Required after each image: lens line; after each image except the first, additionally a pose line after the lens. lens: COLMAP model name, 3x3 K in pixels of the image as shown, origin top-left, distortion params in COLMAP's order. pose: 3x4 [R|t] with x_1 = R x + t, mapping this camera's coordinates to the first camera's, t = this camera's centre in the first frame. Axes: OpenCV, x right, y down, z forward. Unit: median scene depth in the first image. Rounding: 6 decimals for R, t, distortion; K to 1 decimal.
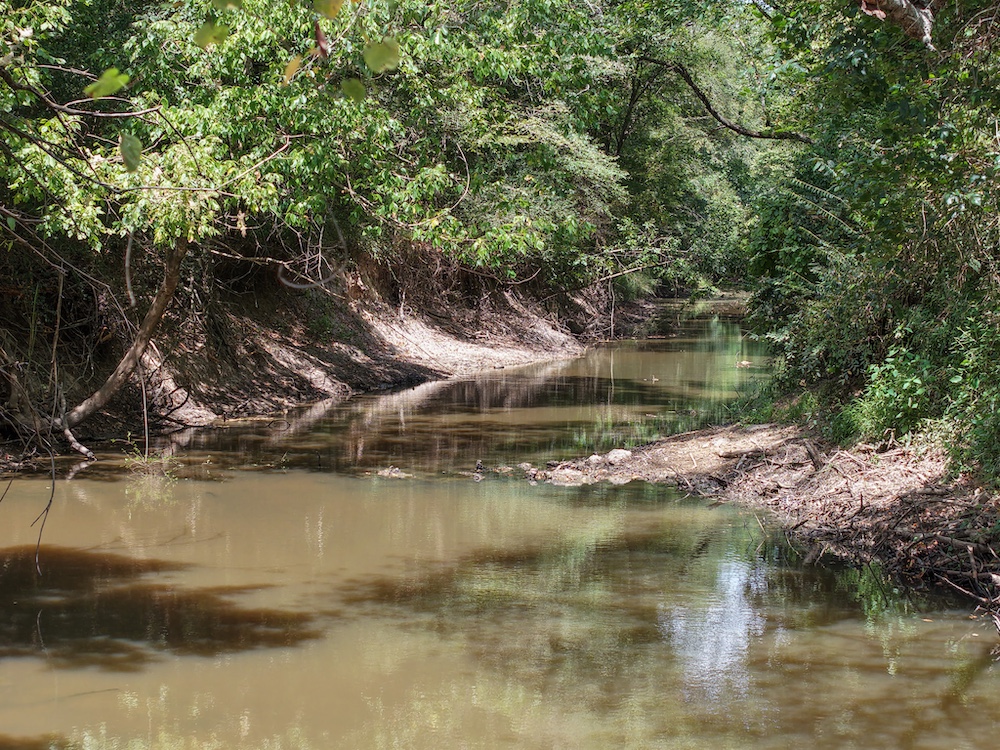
lens RADIAL K [[2118.3, 0, 500.0], [0, 2118.3, 375.0], [0, 0, 1]] dist [-0.200385, 0.152883]
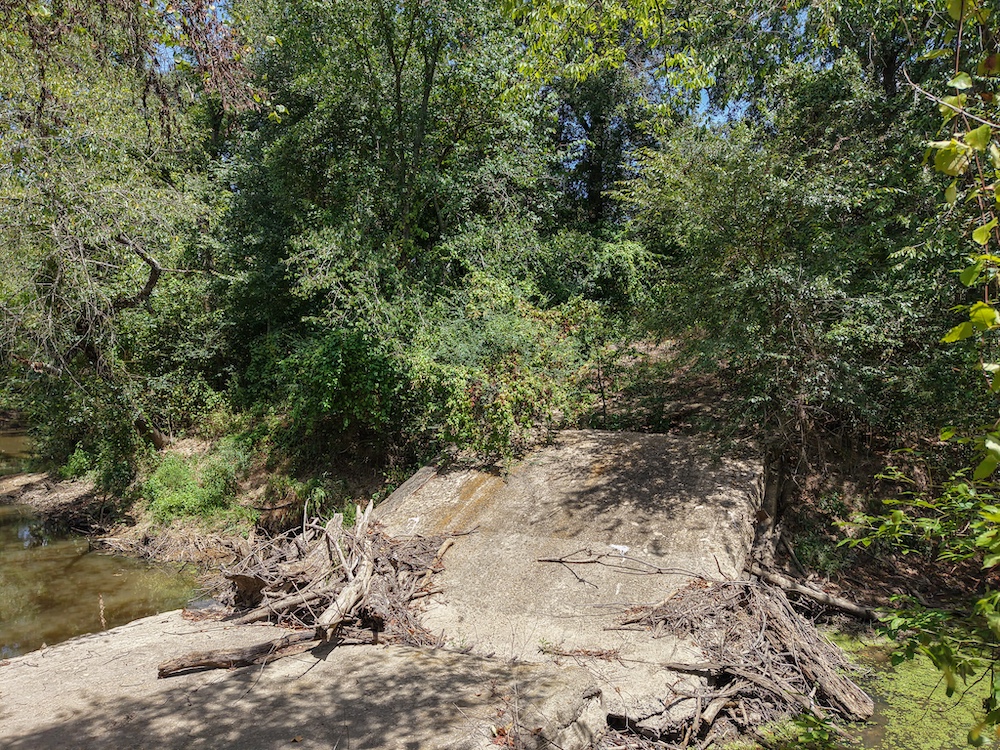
lens RADIAL K [[662.8, 0, 494.1], [0, 662.8, 386.4], [0, 0, 1]] dist [0.083584, -0.075179]
pose [[0.777552, -0.006467, 0.628786, 0.025978], [0.039507, 0.998474, -0.038585, -0.031410], [-0.627577, 0.054843, 0.776621, -0.142851]]
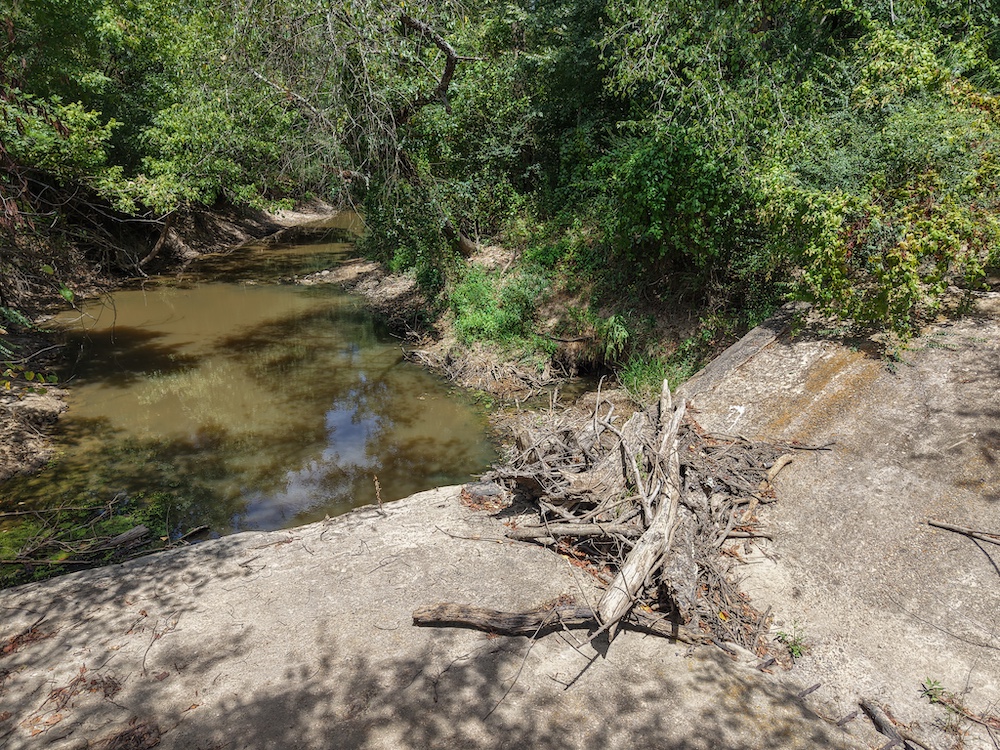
lens RADIAL K [[669.7, 0, 494.8], [0, 669.7, 391.6], [0, 0, 1]] dist [0.004594, -0.005131]
pose [[0.973968, -0.070088, 0.215578, 0.064430], [0.007441, 0.960374, 0.278616, -0.061295], [-0.226563, -0.269759, 0.935895, -0.060515]]
